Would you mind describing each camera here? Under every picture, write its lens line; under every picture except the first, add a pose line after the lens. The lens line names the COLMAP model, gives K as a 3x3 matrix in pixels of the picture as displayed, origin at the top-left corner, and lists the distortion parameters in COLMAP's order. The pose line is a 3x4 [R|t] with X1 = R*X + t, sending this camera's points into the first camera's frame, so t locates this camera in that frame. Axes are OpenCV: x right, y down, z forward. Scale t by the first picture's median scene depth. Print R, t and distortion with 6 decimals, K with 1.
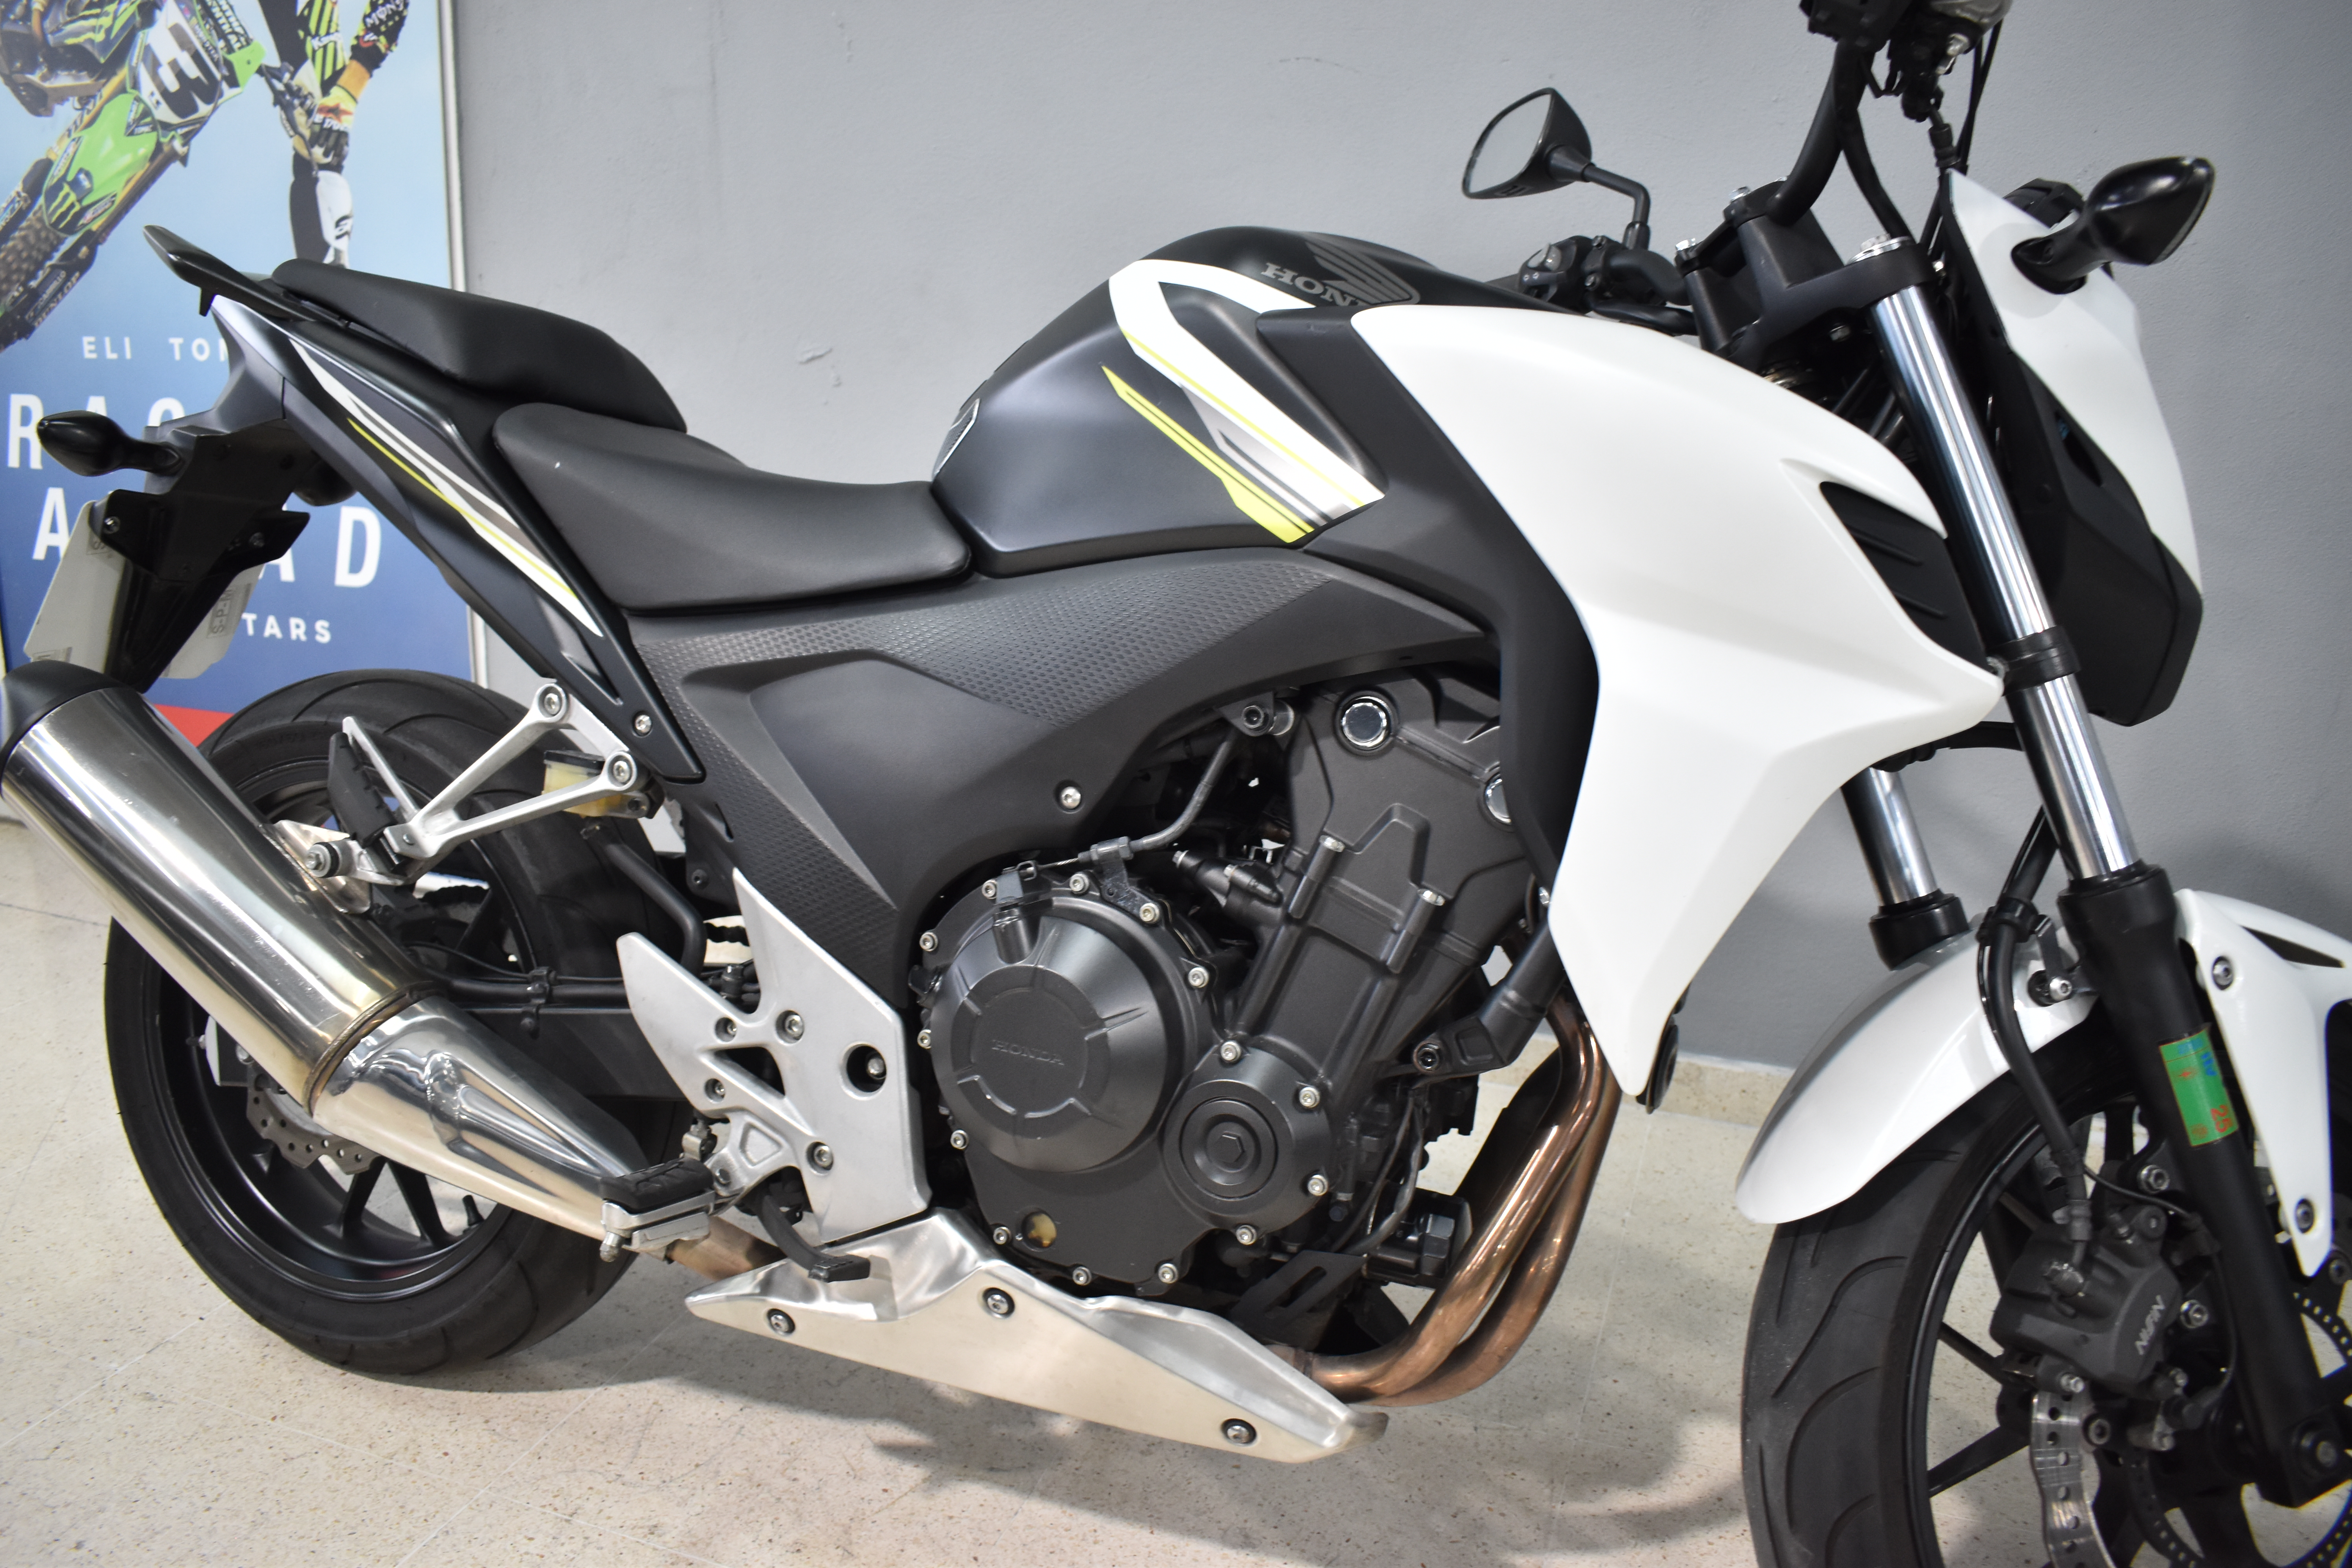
lens RADIAL K [[1835.0, 0, 1174.8], [0, 1835.0, 789.5], [0, 0, 1]] dist [-0.012604, 0.012437]
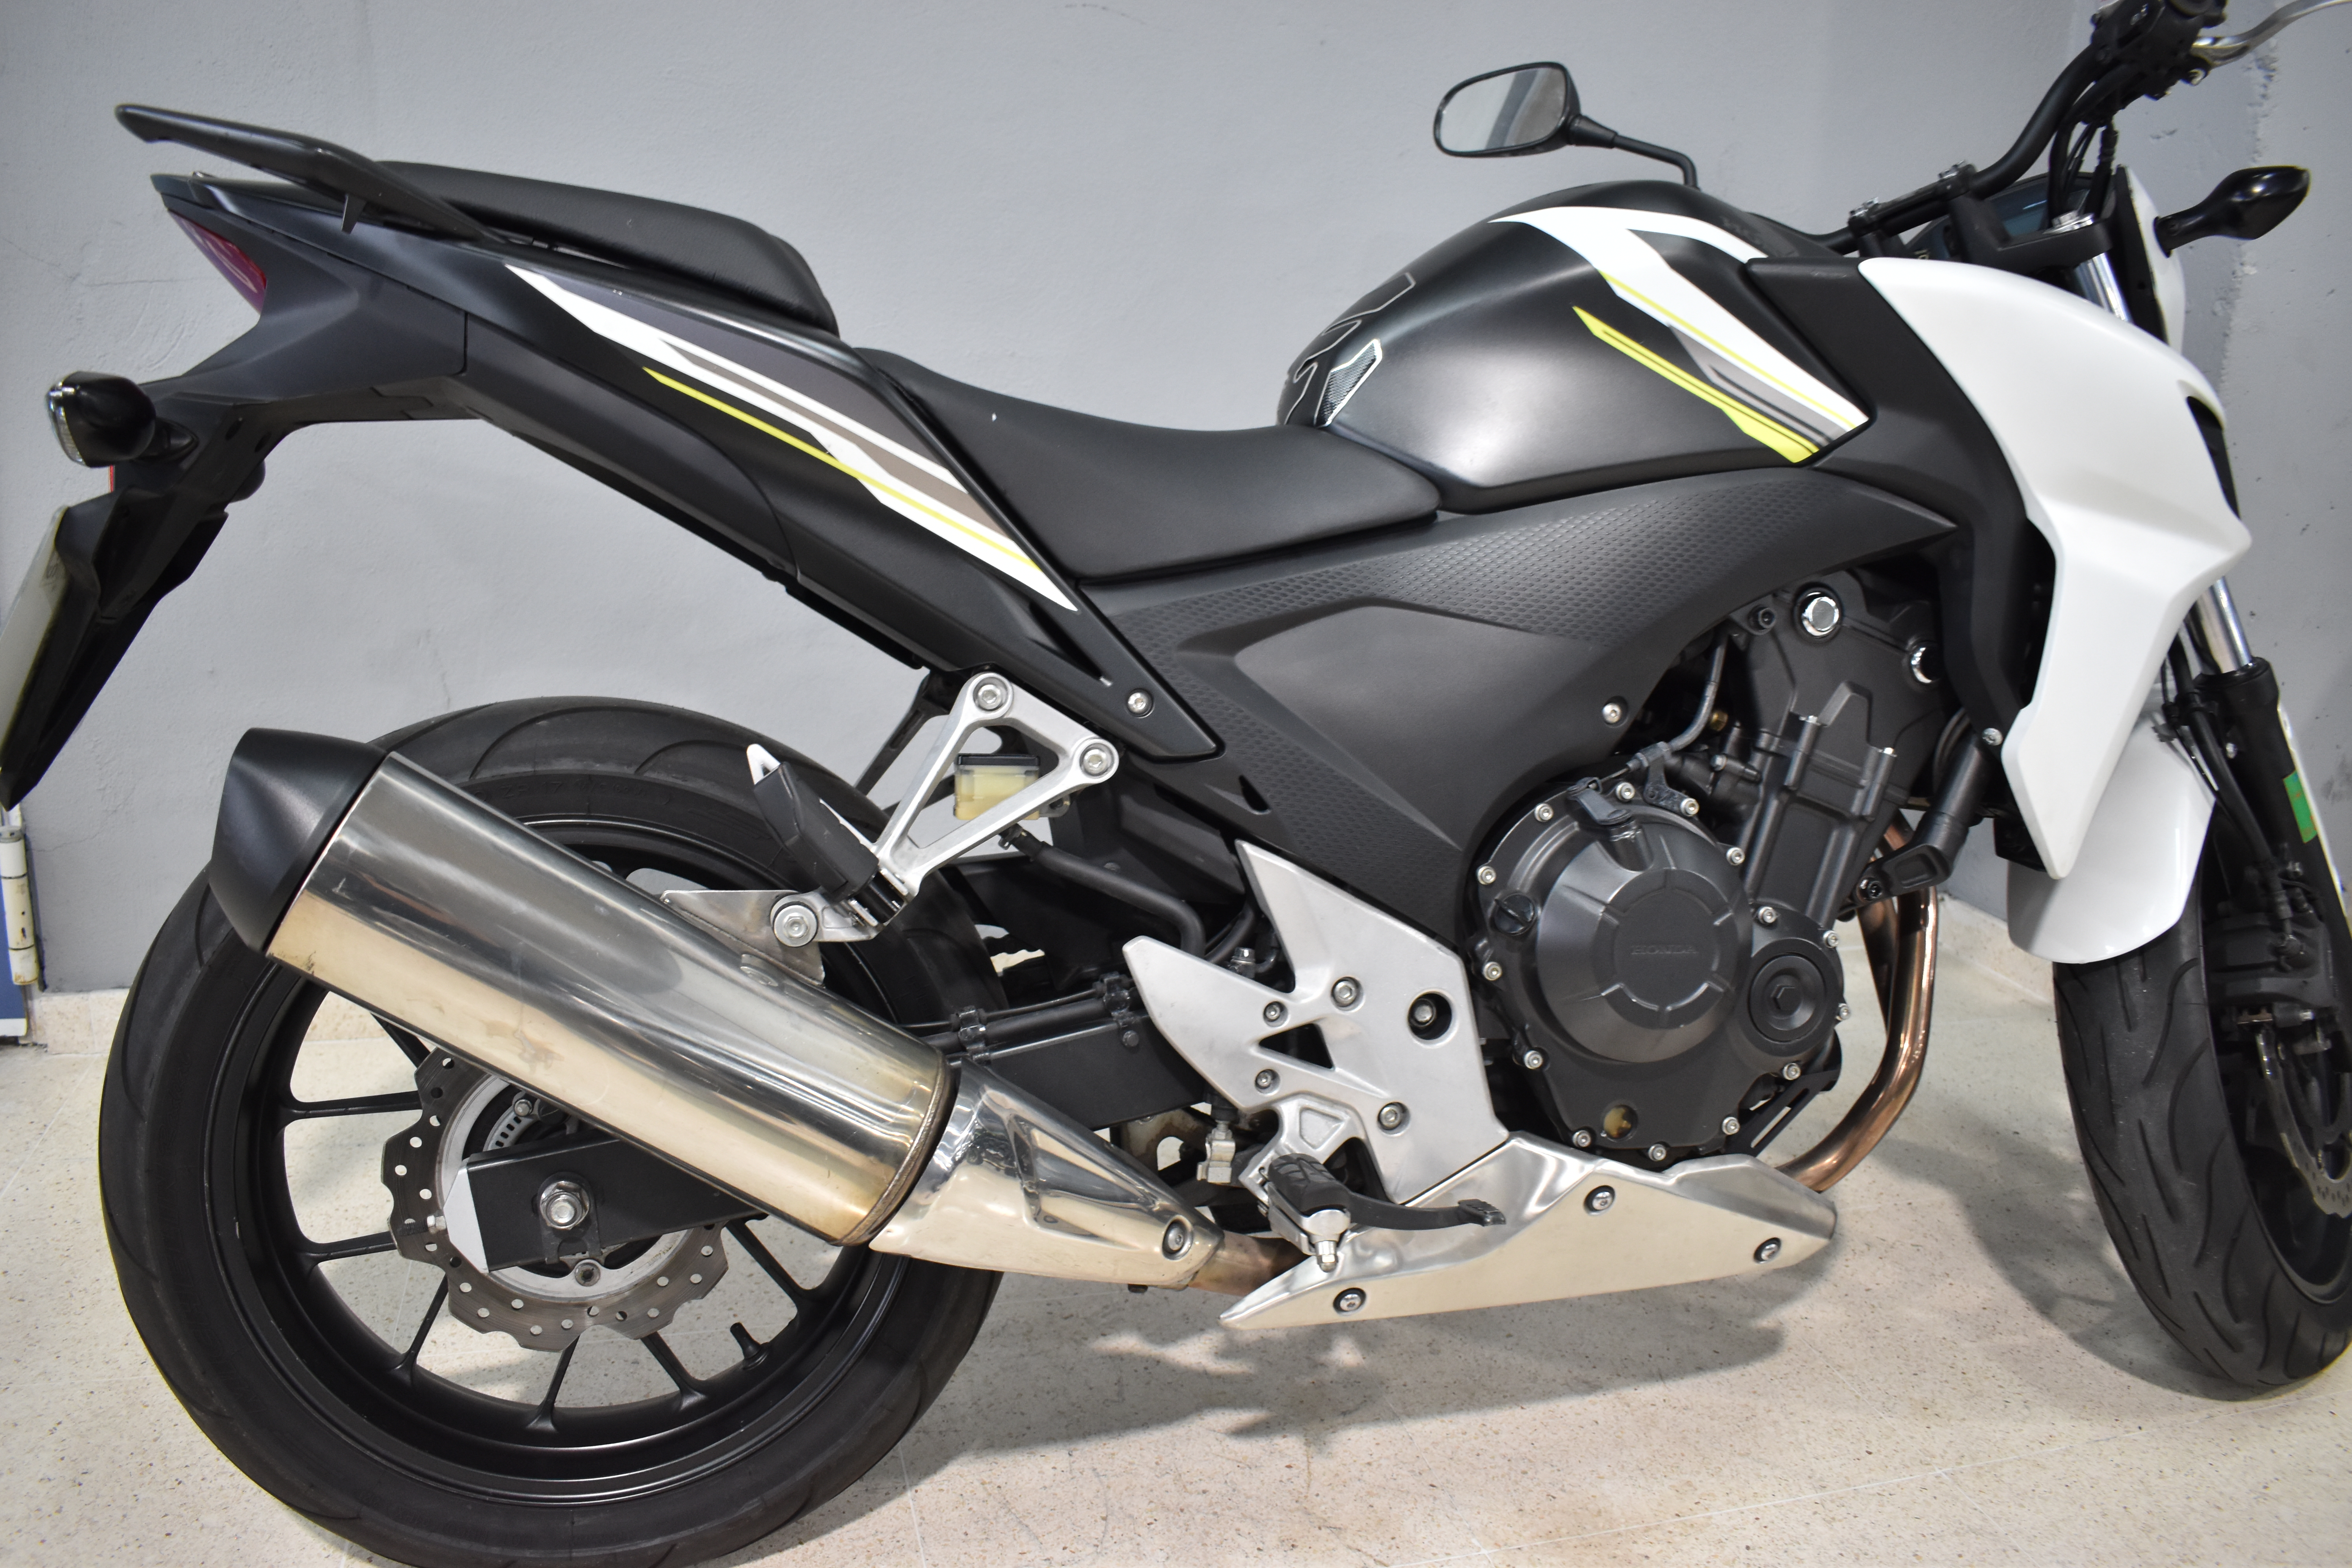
lens RADIAL K [[1835.0, 0, 1173.5], [0, 1835.0, 778.7], [0, 0, 1]] dist [-0.012604, 0.012437]
pose [[0.800954, -0.142516, 0.581517, -0.862006], [0.133739, 0.989303, 0.058249, -0.052893], [-0.583598, 0.031116, 0.811446, 0.279087]]
